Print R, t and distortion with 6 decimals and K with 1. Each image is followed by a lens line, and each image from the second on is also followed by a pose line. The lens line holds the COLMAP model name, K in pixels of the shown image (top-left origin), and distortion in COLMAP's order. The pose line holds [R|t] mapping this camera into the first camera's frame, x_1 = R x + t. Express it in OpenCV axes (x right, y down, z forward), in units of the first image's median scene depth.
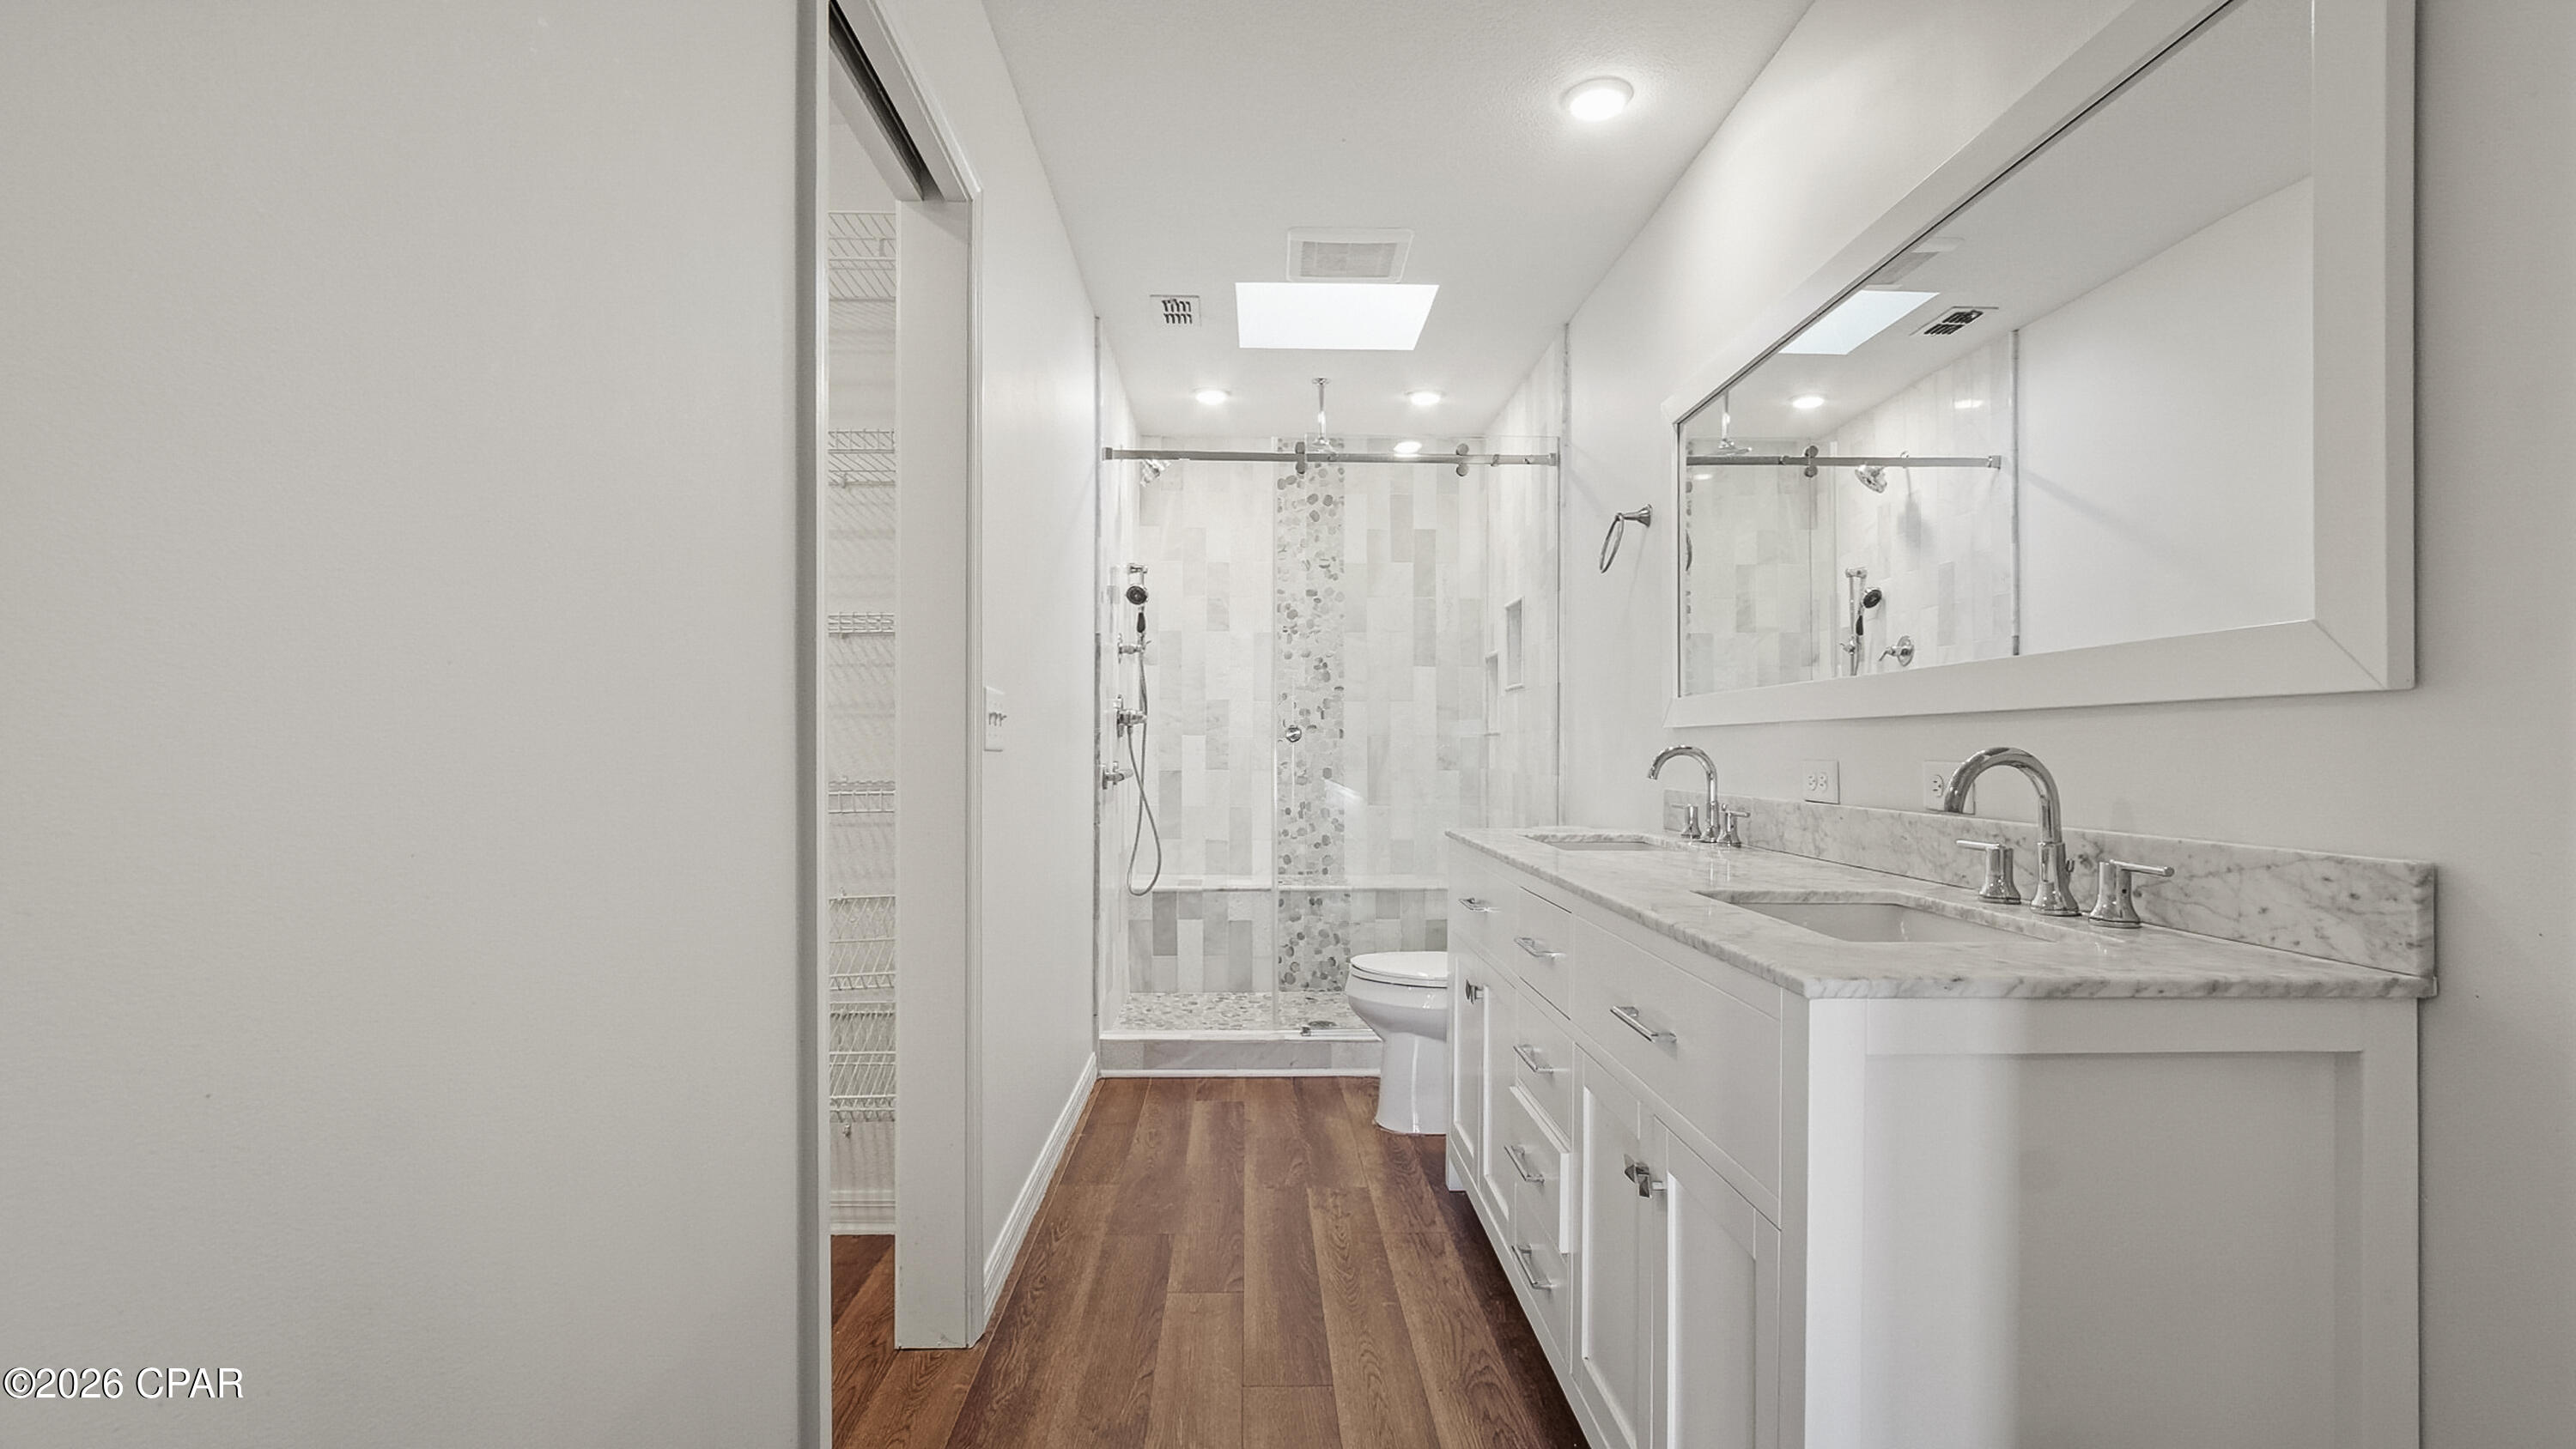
lens RADIAL K [[1175.1, 0, 1284.9], [0, 1175.1, 736.9], [0, 0, 1]] dist [-0.002098, 0.000448]
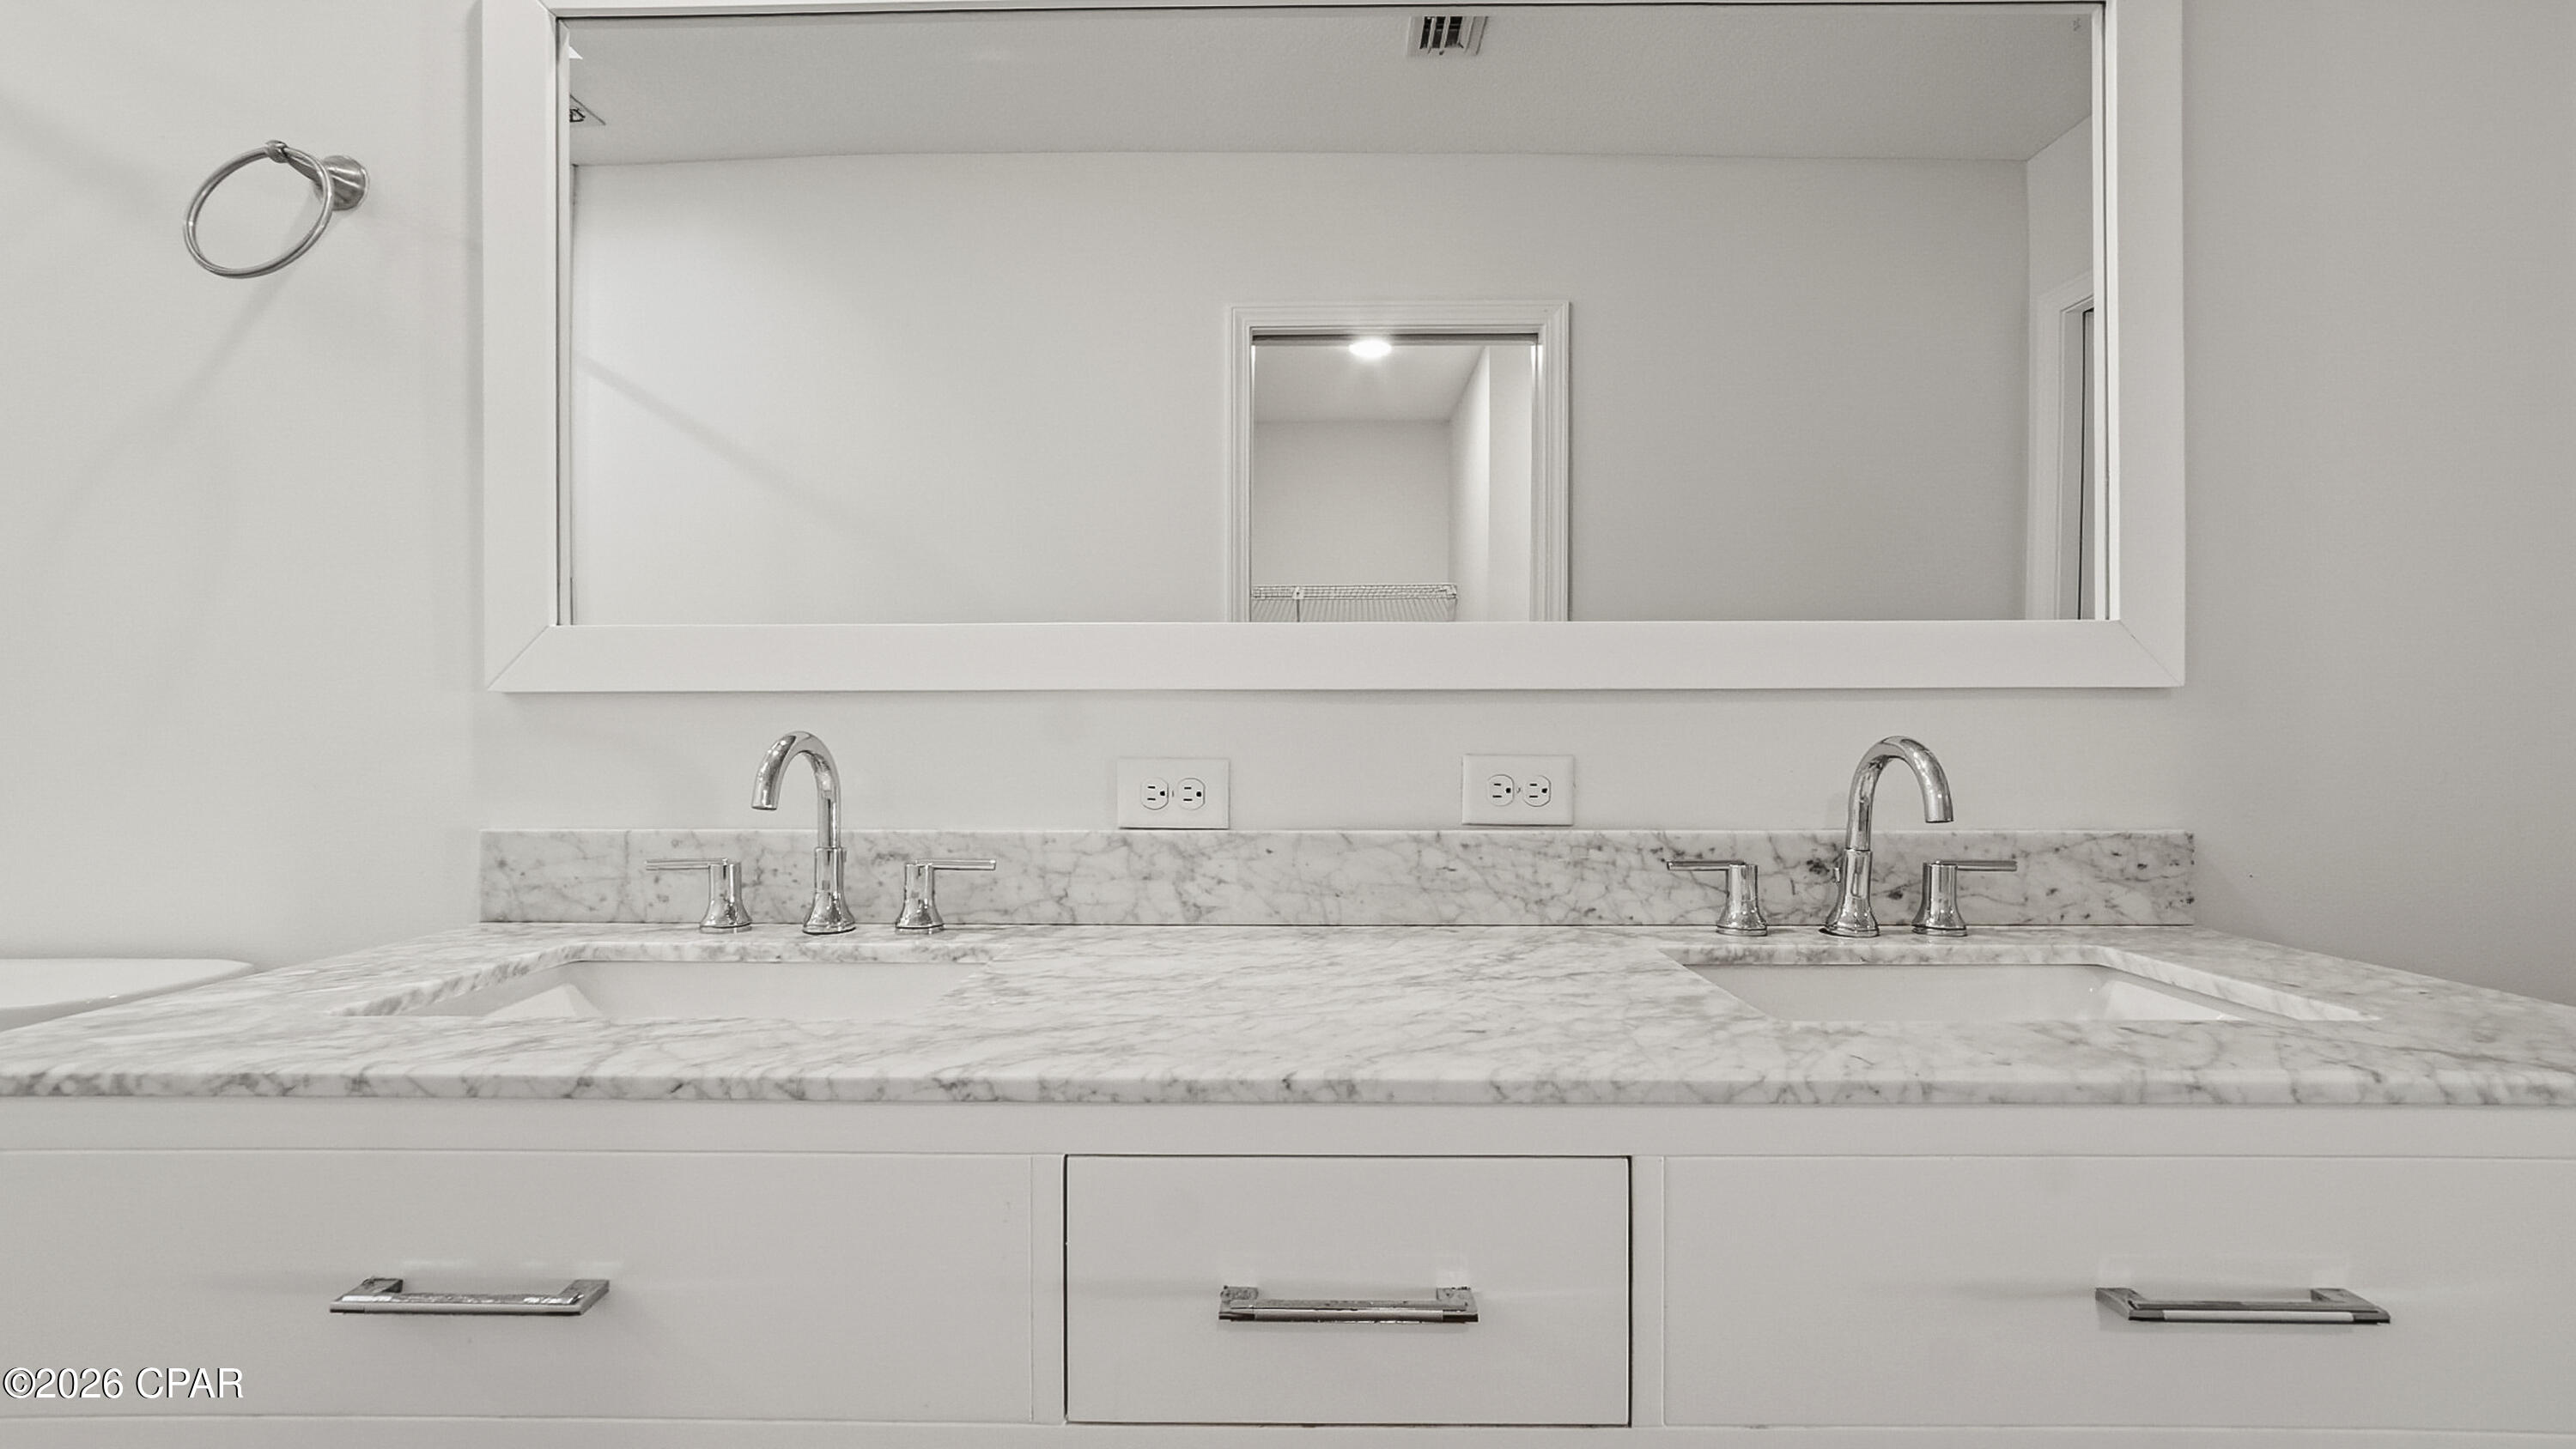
lens RADIAL K [[1175.1, 0, 1286.0], [0, 1175.1, 734.0], [0, 0, 1]] dist [-0.002098, 0.000448]
pose [[0.031377, 0.001816, 0.999506, -0.247893], [-0.009129, 0.999957, -0.001530, 0.014681], [-0.999466, -0.009077, 0.031392, 1.684253]]
